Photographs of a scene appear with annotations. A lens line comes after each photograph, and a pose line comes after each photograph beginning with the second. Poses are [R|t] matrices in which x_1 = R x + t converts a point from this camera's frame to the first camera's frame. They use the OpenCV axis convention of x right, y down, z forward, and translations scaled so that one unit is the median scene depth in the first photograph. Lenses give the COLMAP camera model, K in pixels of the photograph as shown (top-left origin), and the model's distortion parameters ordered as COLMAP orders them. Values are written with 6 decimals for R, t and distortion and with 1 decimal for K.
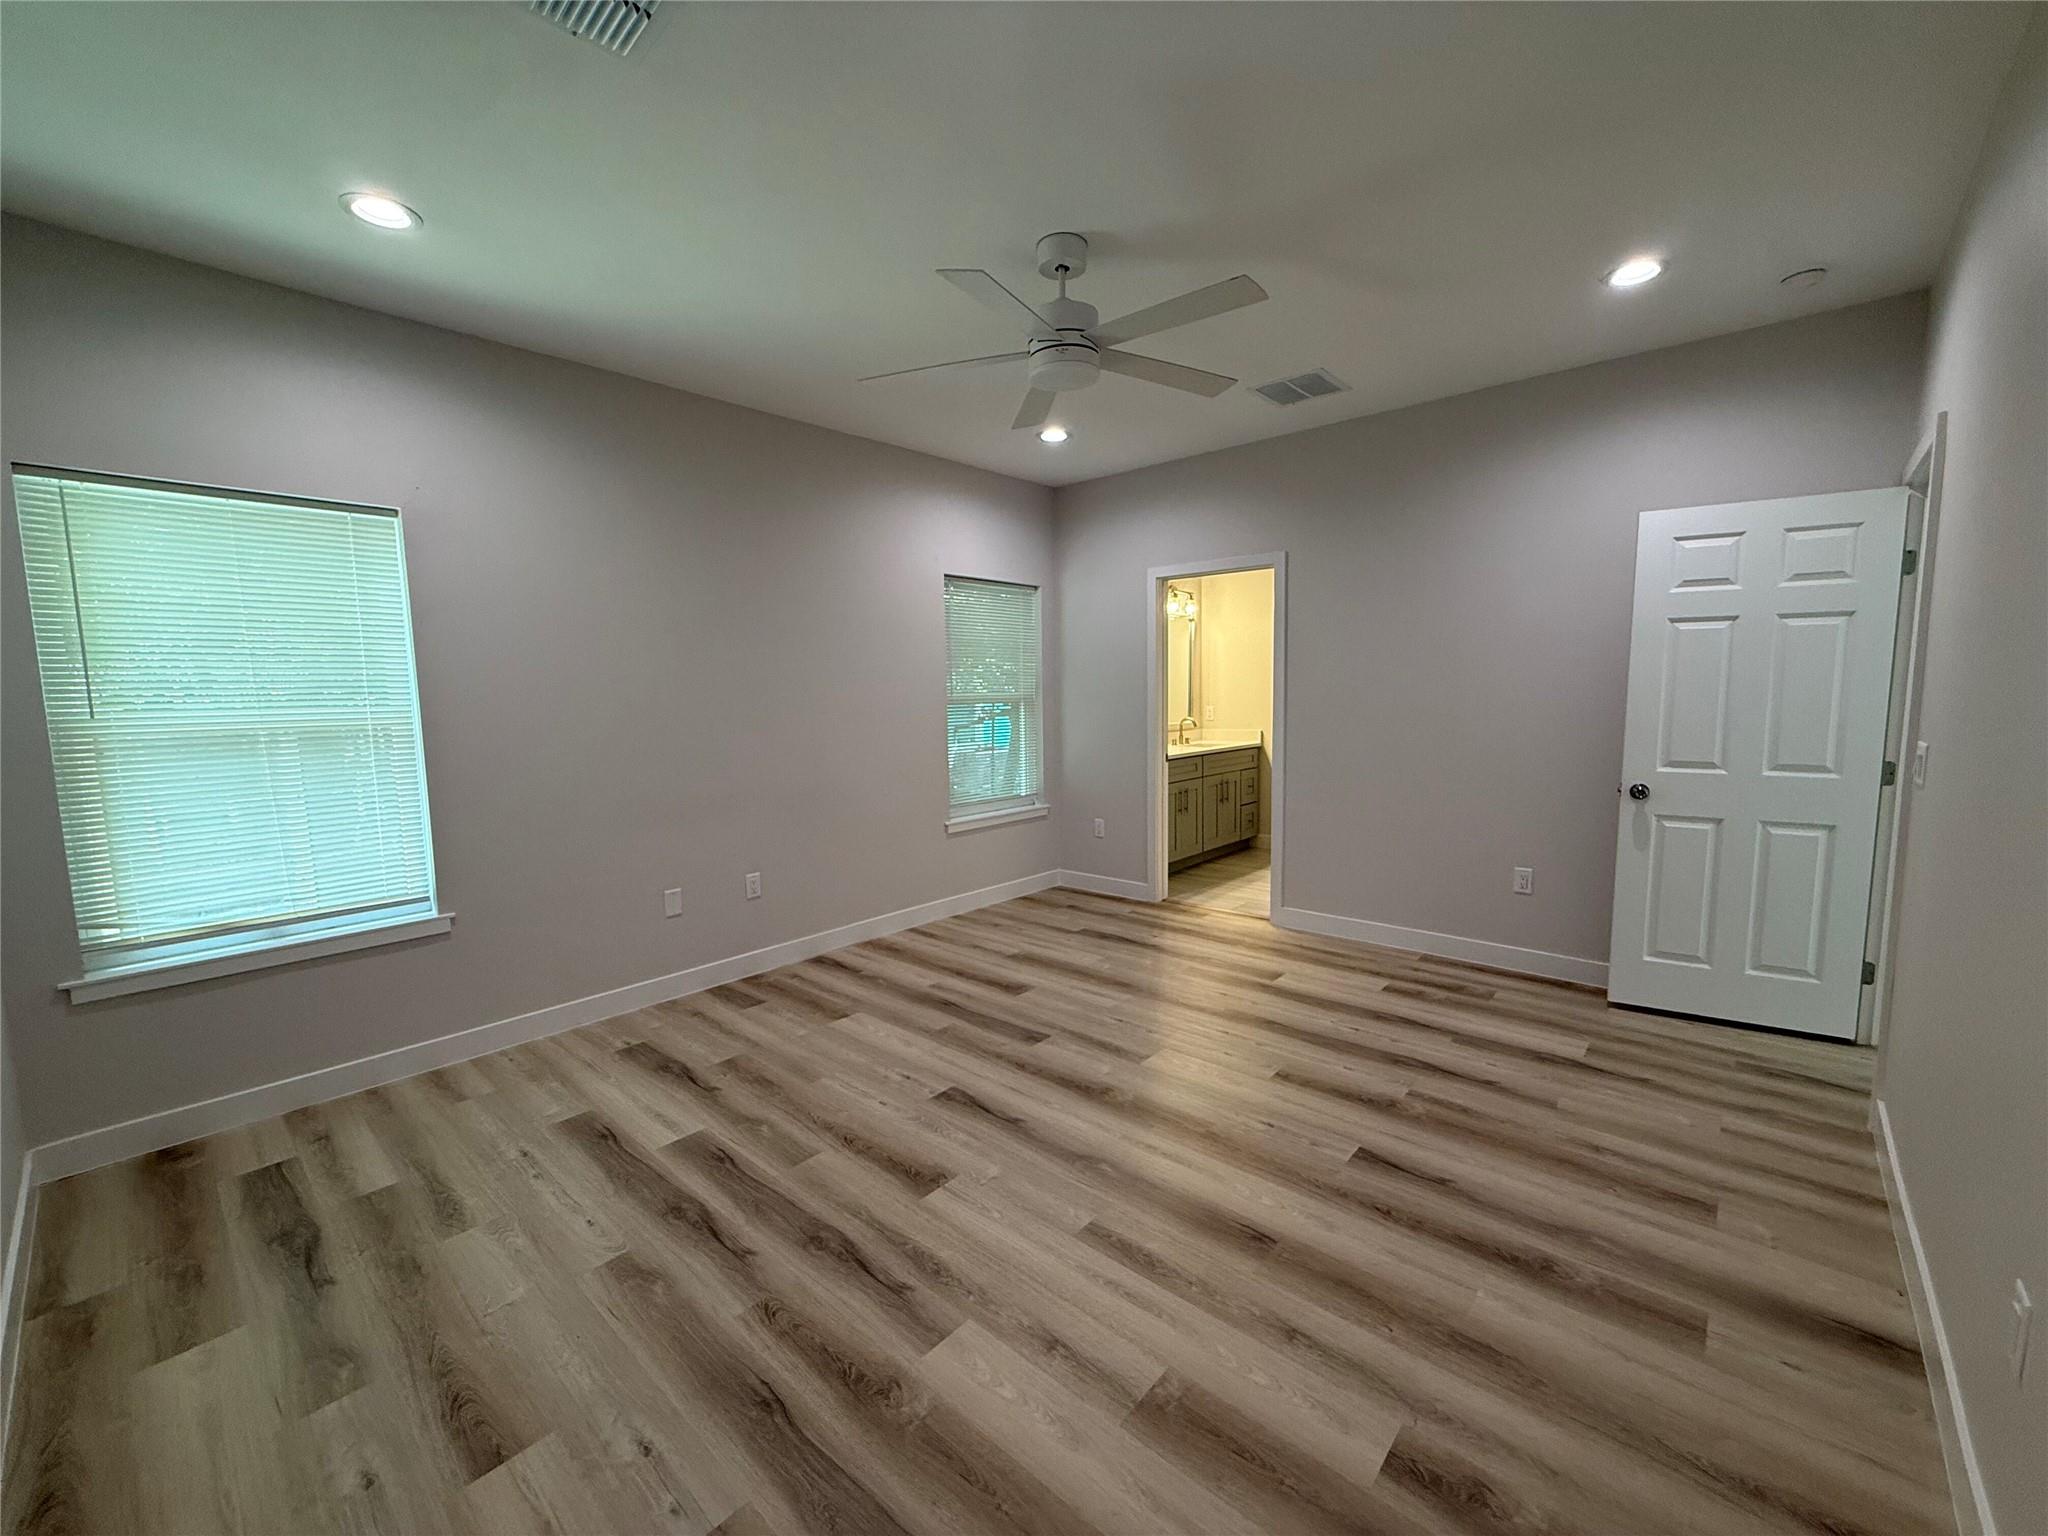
lens RADIAL K [[816.9, 0, 1022.7], [0, 816.9, 777.3], [0, 0, 1]] dist [-0.000051, 0.000408]
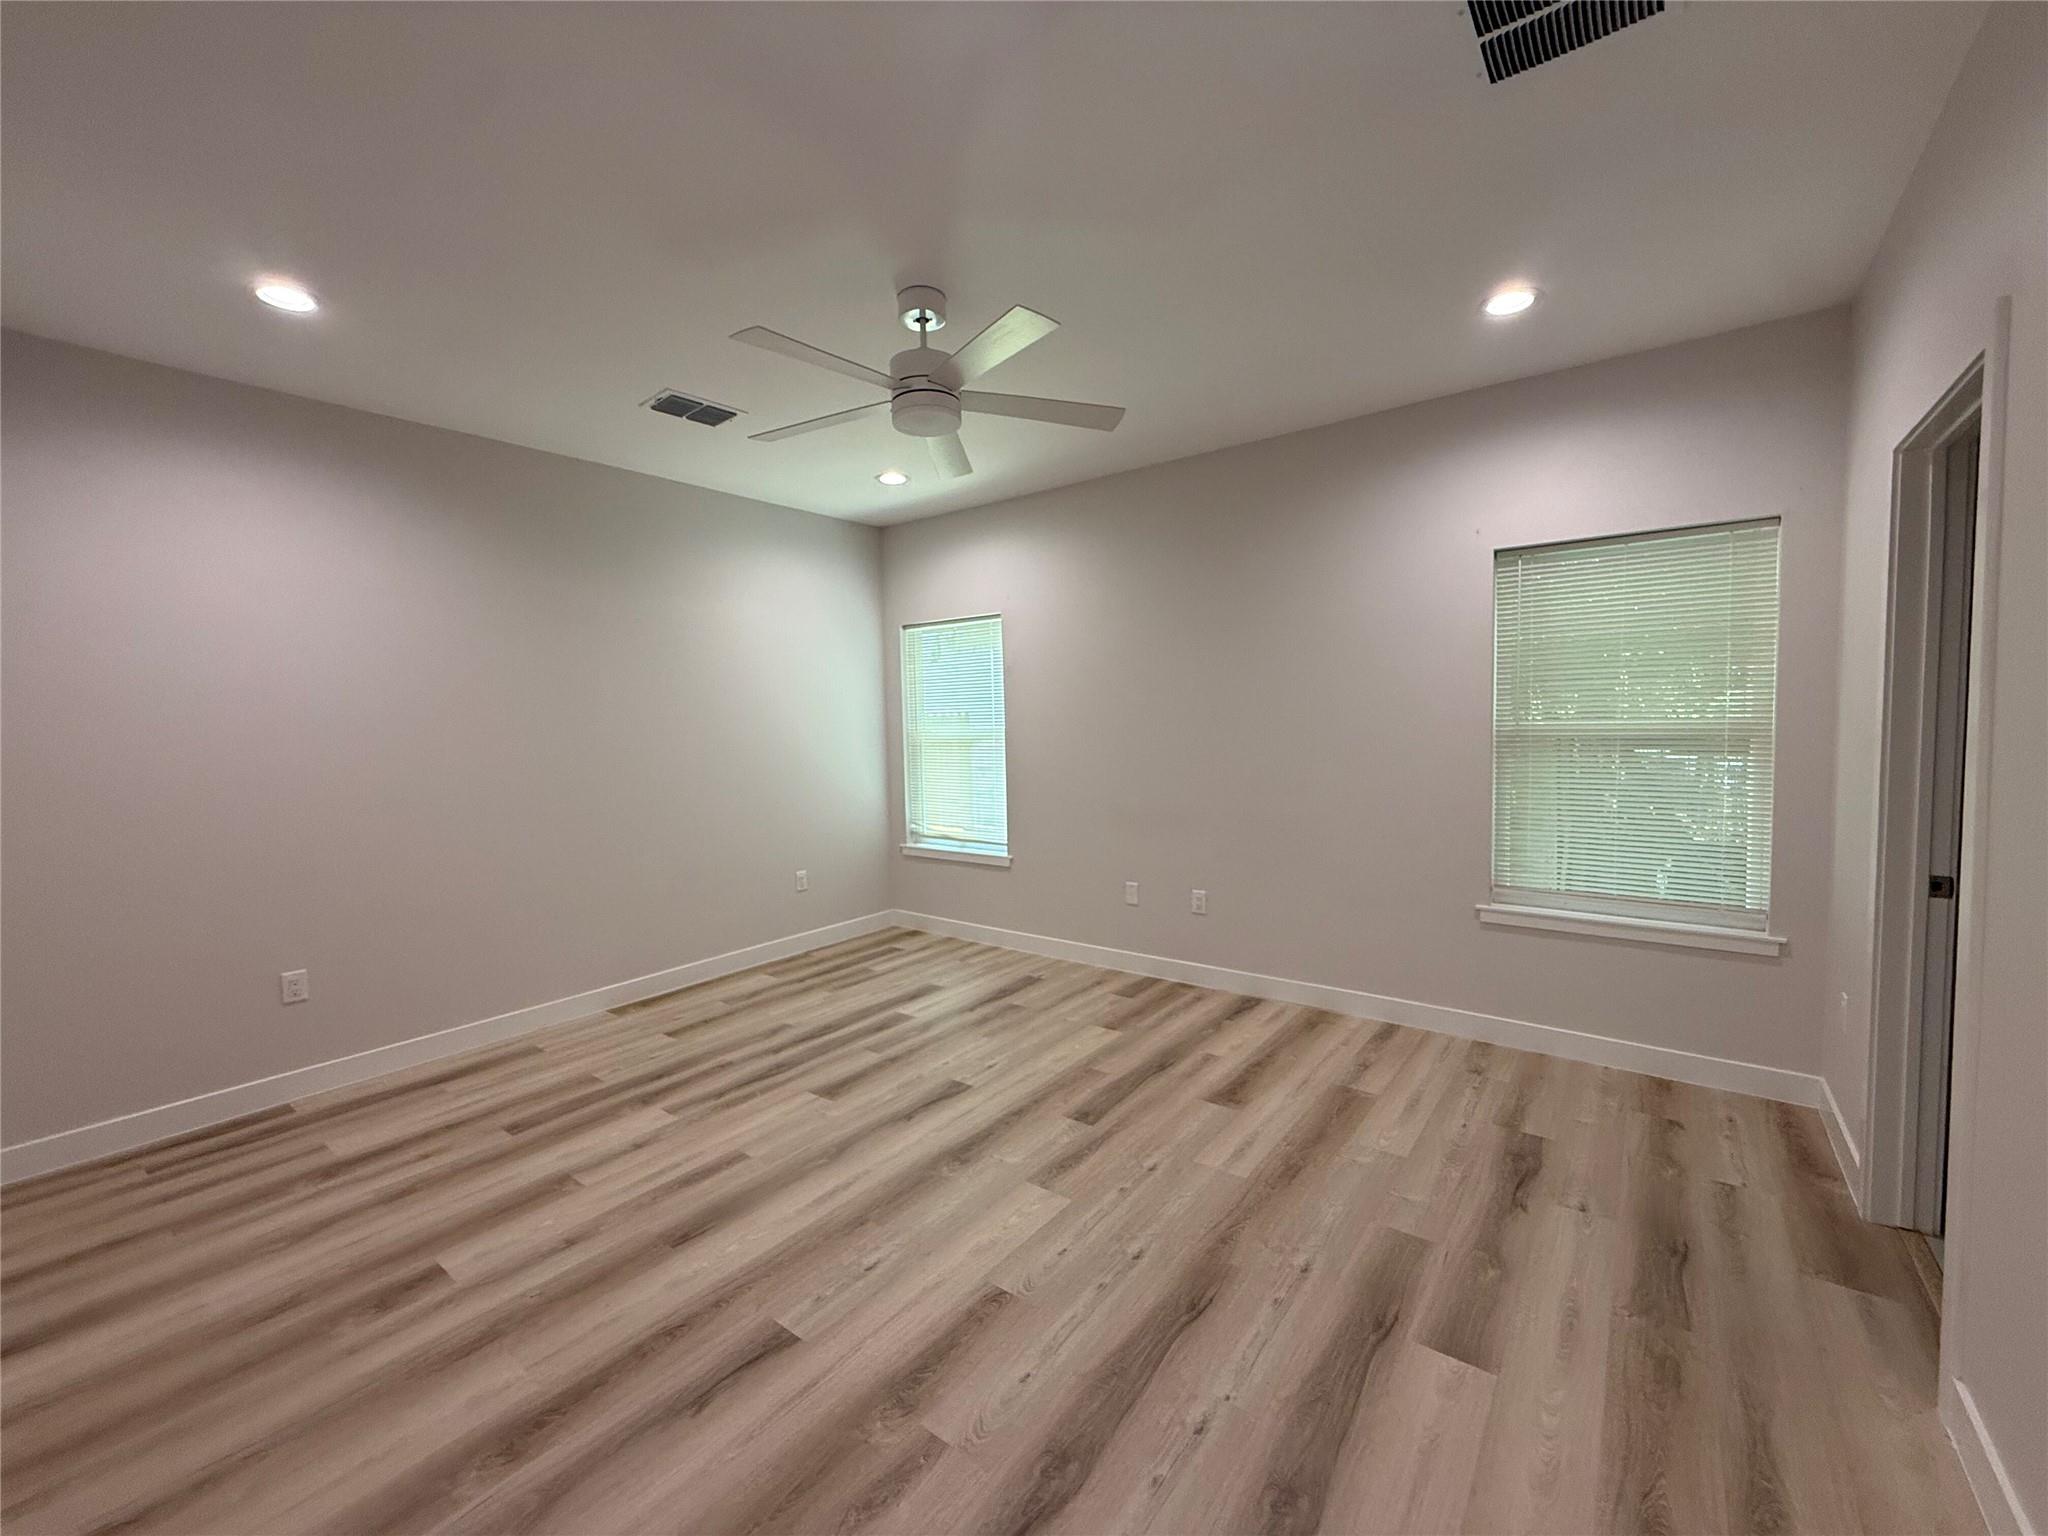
lens RADIAL K [[816.9, 0, 1021.0], [0, 816.9, 763.5], [0, 0, 1]] dist [-0.000051, 0.000408]
pose [[0.078773, 0.063165, -0.994889, 0.928818], [-0.092692, 0.994131, 0.055778, -0.111971], [0.992574, 0.087824, 0.084166, 0.882943]]
